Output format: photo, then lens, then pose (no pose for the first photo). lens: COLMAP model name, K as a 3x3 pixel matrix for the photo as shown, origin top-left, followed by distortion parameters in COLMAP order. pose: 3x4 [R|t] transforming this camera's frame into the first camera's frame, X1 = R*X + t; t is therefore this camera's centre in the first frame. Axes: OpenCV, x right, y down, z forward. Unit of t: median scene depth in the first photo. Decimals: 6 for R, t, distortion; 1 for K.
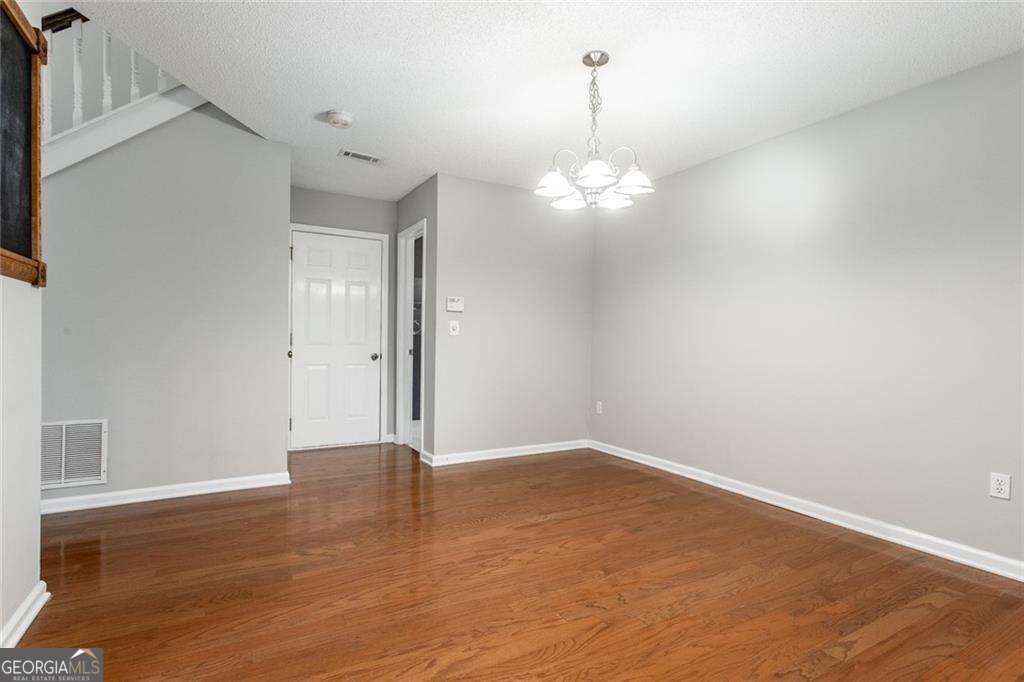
lens RADIAL K [[490.5, 0, 509.5], [0, 490.5, 335.2], [0, 0, 1]] dist [0.003692, 0.000682]
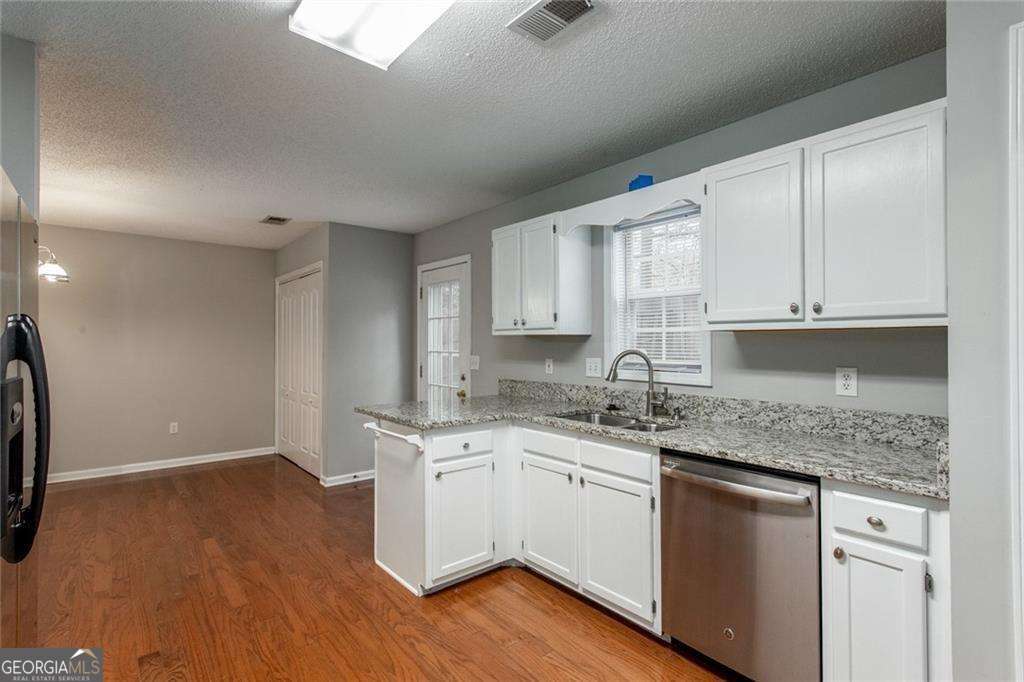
lens RADIAL K [[487.6, 0, 512.0], [0, 487.6, 341.0], [0, 0, 1]] dist [-0.000079, -0.000061]
pose [[-0.180104, -0.007269, 0.983621, -1.666901], [-0.012197, 0.999912, 0.005156, -0.149069], [-0.983572, -0.011069, -0.180177, -0.161004]]
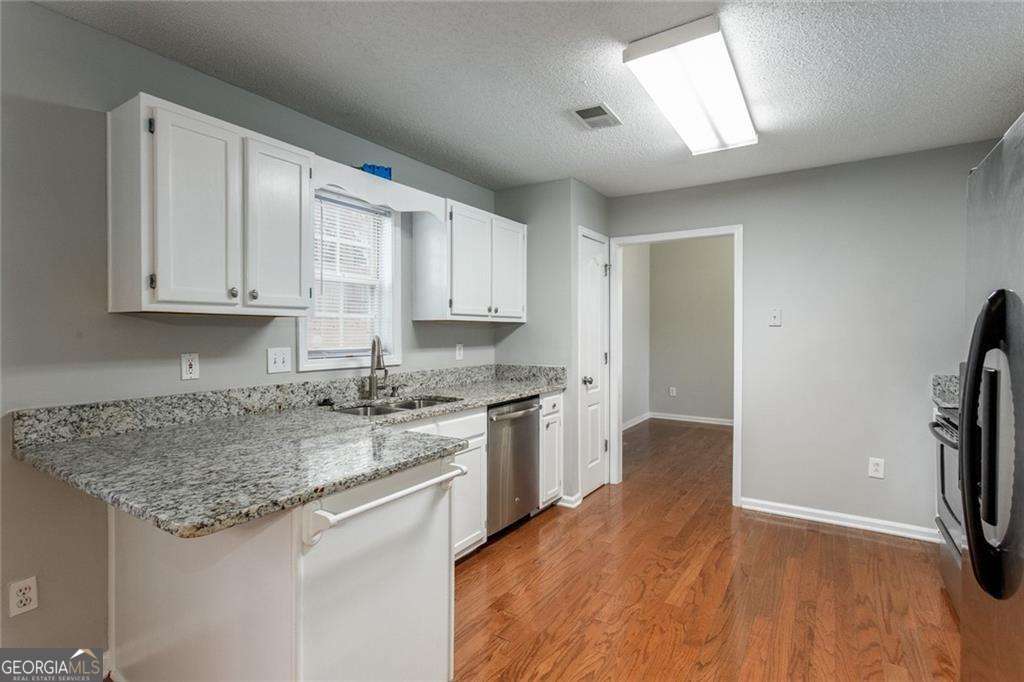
lens RADIAL K [[499.0, 0, 513.0], [0, 499.0, 332.2], [0, 0, 1]] dist [0.003204, 0.000334]
pose [[-0.885745, -0.012712, -0.463997, -0.185775], [-0.009114, 0.999908, -0.009996, -0.121860], [0.464082, -0.004625, -0.885780, 0.616451]]
